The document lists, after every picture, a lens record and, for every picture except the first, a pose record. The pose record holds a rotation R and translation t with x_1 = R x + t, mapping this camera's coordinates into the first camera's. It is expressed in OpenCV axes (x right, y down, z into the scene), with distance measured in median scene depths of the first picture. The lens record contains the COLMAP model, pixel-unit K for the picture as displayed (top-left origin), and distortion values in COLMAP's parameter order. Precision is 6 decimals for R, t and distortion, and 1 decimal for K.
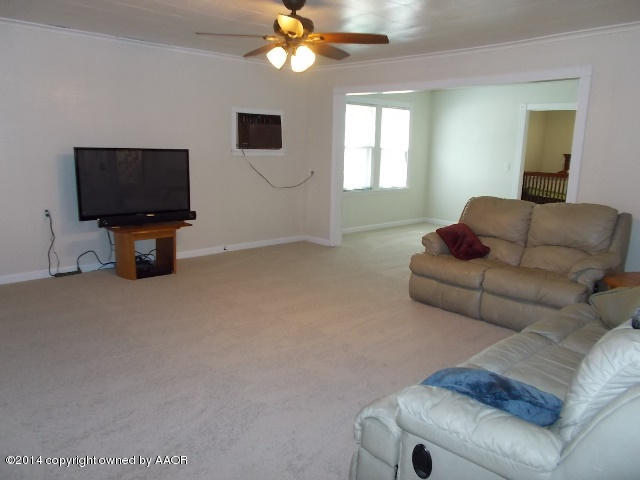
lens RADIAL K [[500.8, 0, 320.0], [0, 500.8, 240.0], [0, 0, 1]] dist [0.008004, -0.001655]
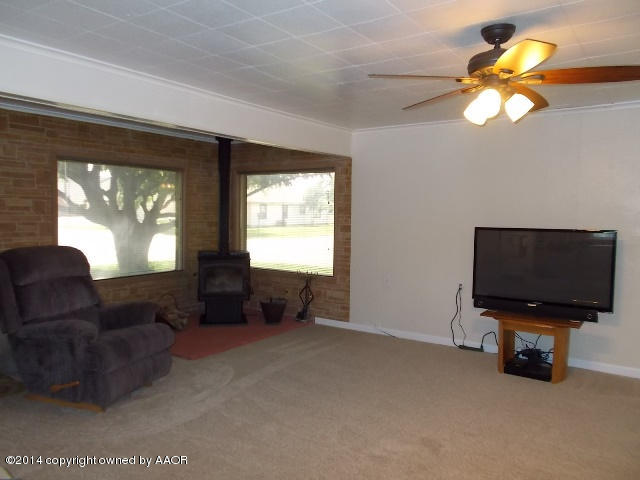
lens RADIAL K [[500.8, 0, 320.0], [0, 500.8, 240.0], [0, 0, 1]] dist [0.008004, -0.001655]
pose [[0.199863, 0.025025, -0.979504, 0.443202], [-0.188658, 0.981951, -0.013407, -0.080170], [0.961490, 0.187471, 0.200977, 0.459082]]
